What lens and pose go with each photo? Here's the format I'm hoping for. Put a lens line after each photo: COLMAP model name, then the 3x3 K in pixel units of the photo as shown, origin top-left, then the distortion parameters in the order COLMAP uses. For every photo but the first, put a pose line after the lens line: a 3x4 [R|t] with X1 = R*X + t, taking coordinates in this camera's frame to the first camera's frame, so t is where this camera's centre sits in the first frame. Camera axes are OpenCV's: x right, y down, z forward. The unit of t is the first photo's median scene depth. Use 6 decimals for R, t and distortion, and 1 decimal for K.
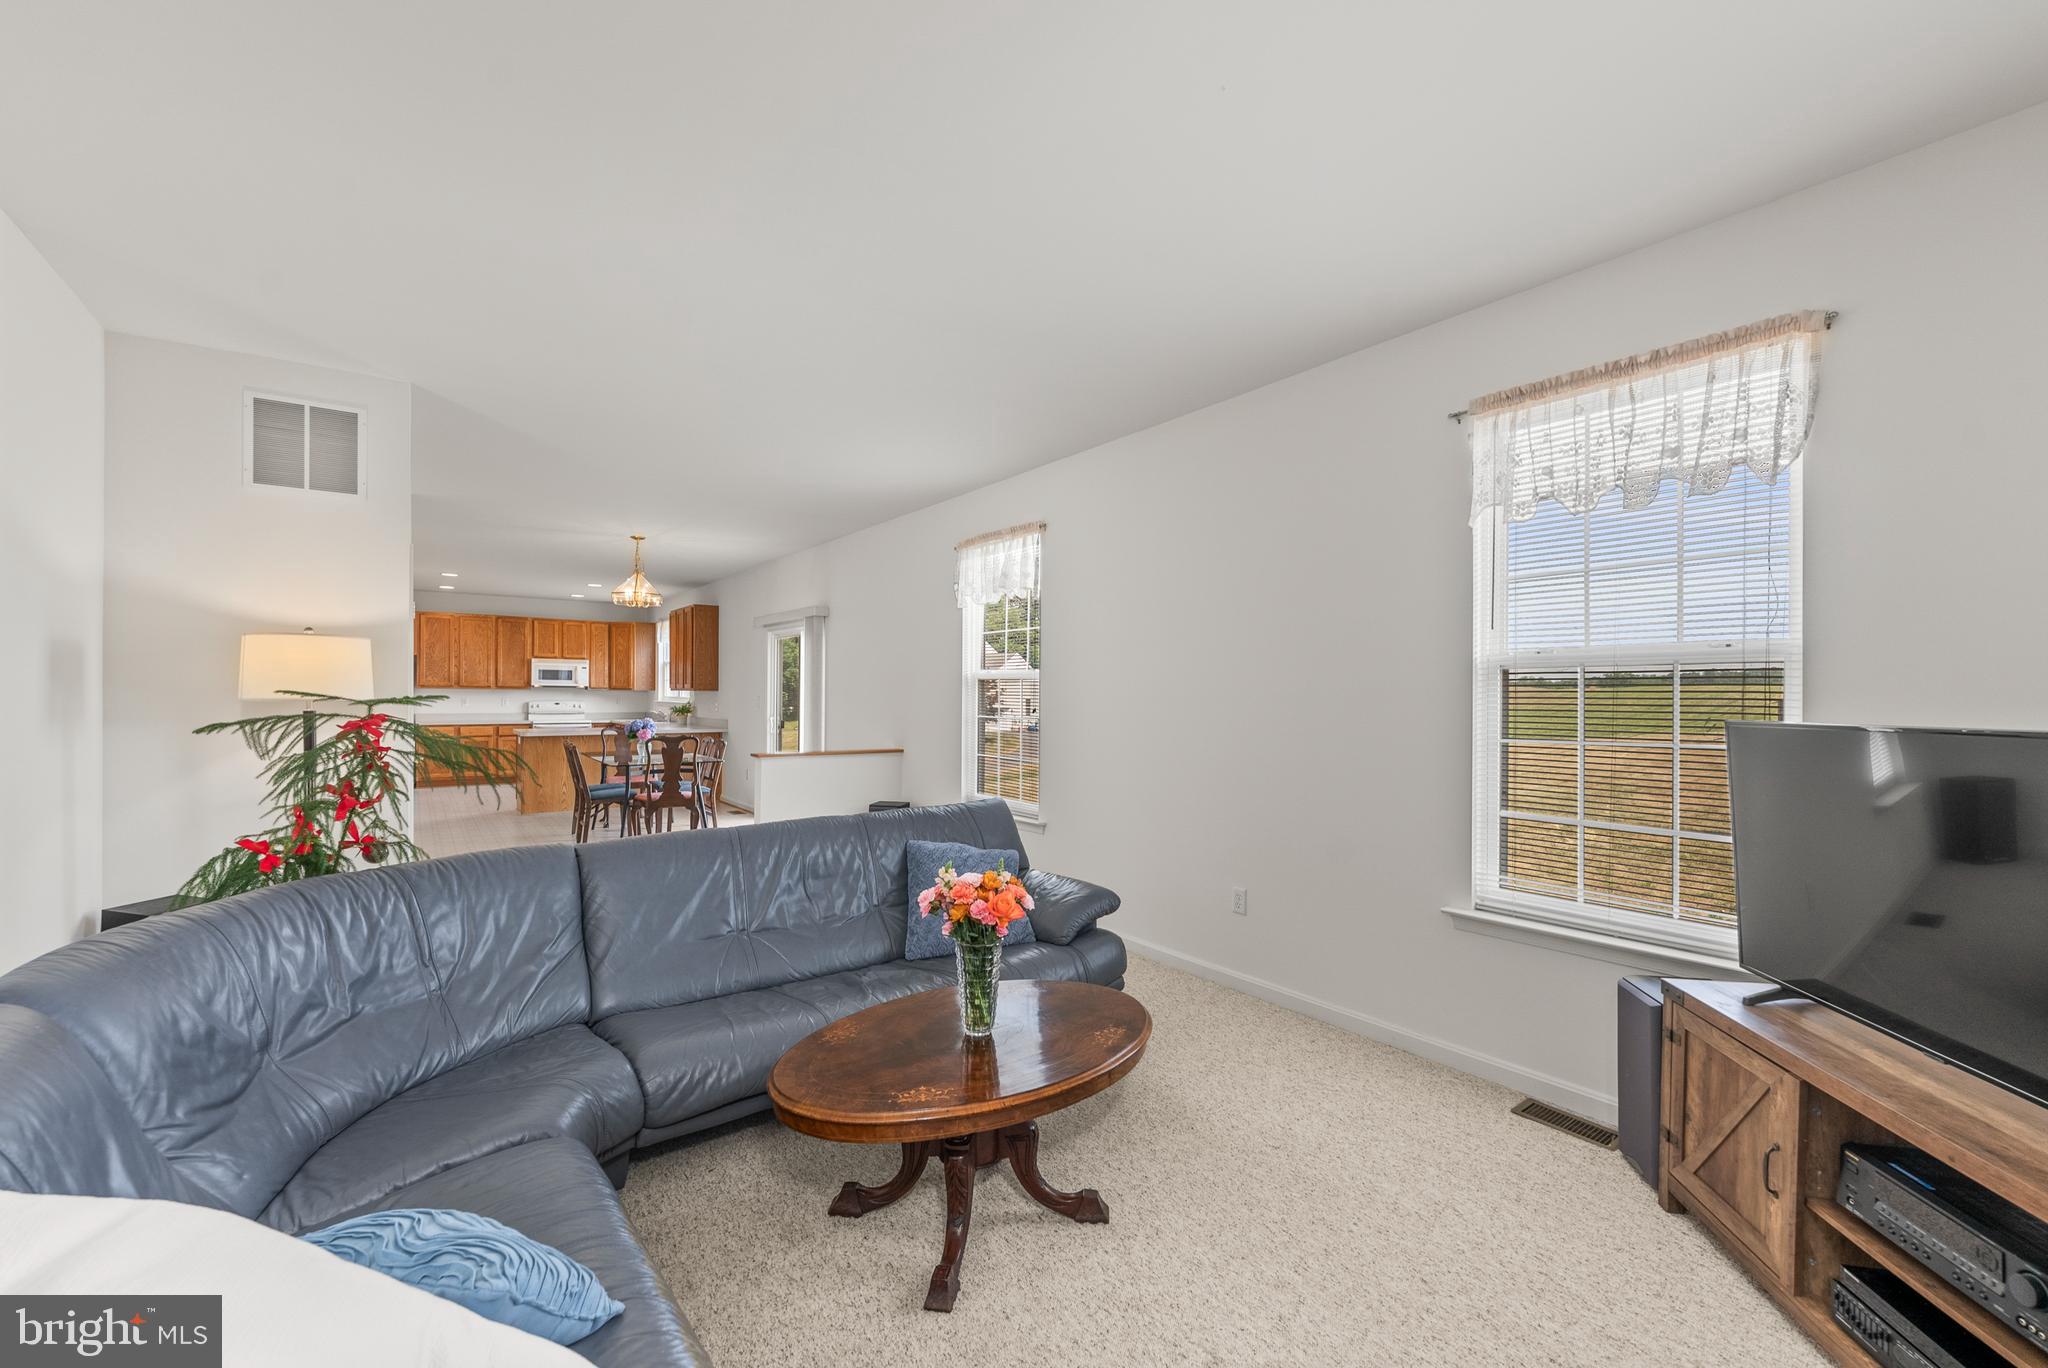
lens RADIAL K [[846.2, 0, 1027.6], [0, 846.2, 693.3], [0, 0, 1]] dist [0.000944, -0.000784]
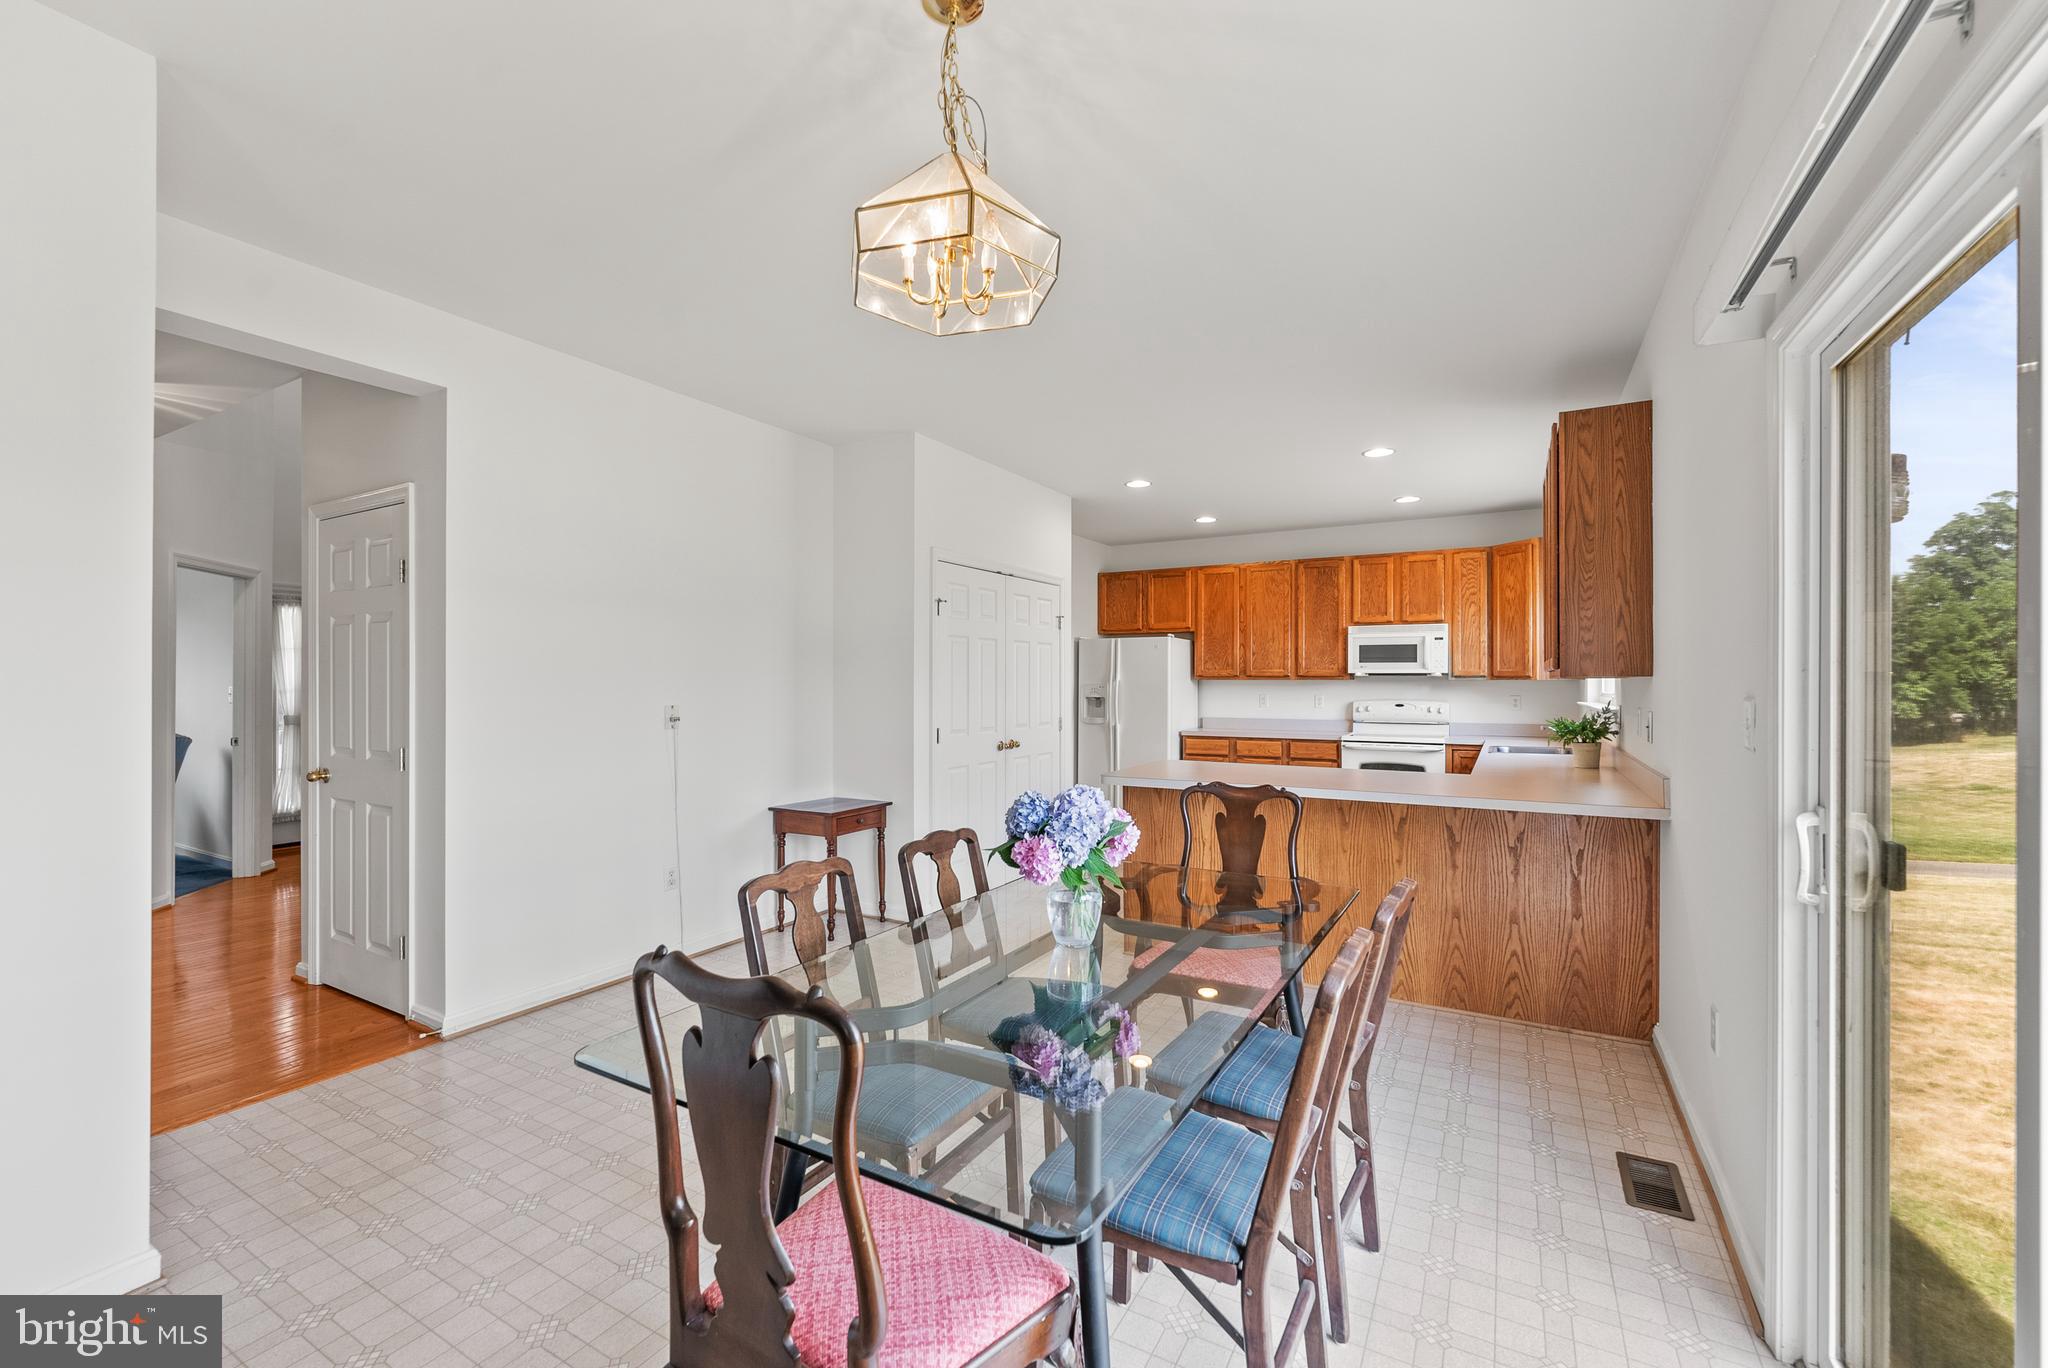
lens RADIAL K [[846.2, 0, 1022.4], [0, 846.2, 683.8], [0, 0, 1]] dist [0.000944, -0.000784]
pose [[0.408050, -0.007142, -0.912931, -0.152266], [0.007184, 0.999964, -0.004612, -0.001153], [0.912931, -0.004676, 0.408087, 0.563366]]
